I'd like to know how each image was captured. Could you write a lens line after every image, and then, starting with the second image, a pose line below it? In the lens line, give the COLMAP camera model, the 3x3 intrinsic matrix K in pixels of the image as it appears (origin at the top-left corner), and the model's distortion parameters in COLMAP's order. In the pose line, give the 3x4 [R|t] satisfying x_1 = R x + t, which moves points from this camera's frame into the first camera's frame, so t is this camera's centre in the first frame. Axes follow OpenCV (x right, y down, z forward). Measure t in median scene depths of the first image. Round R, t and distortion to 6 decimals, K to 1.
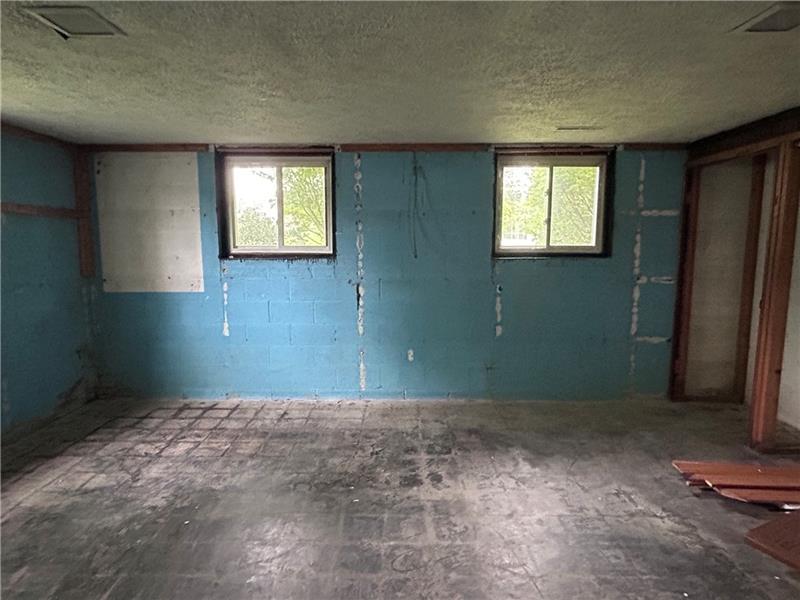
lens RADIAL K [[471.2, 0, 395.6], [0, 471.2, 299.1], [0, 0, 1]] dist [-0.002458, -0.000737]
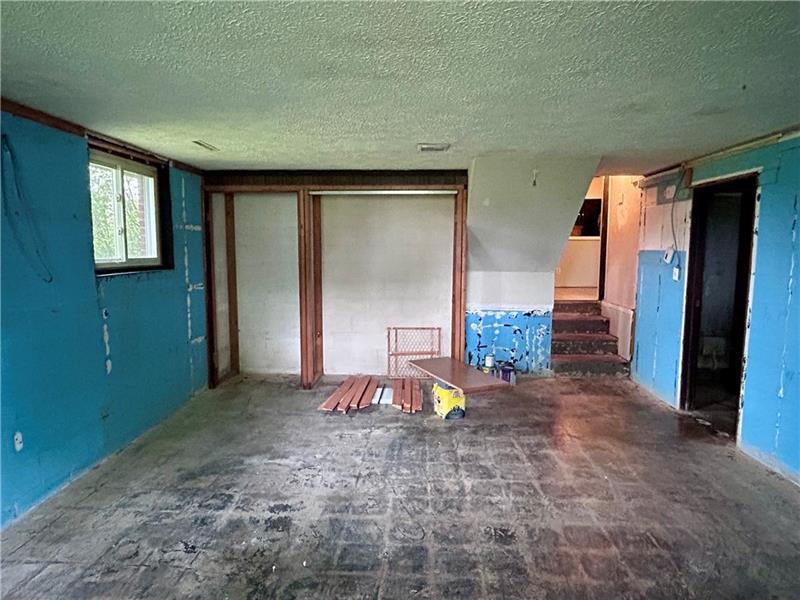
lens RADIAL K [[471.2, 0, 395.6], [0, 471.2, 299.1], [0, 0, 1]] dist [-0.002458, -0.000737]
pose [[0.034397, -0.106554, 0.993712, -0.616849], [0.121643, 0.987354, 0.101662, -0.075878], [-0.991978, 0.117381, 0.046924, 0.530066]]
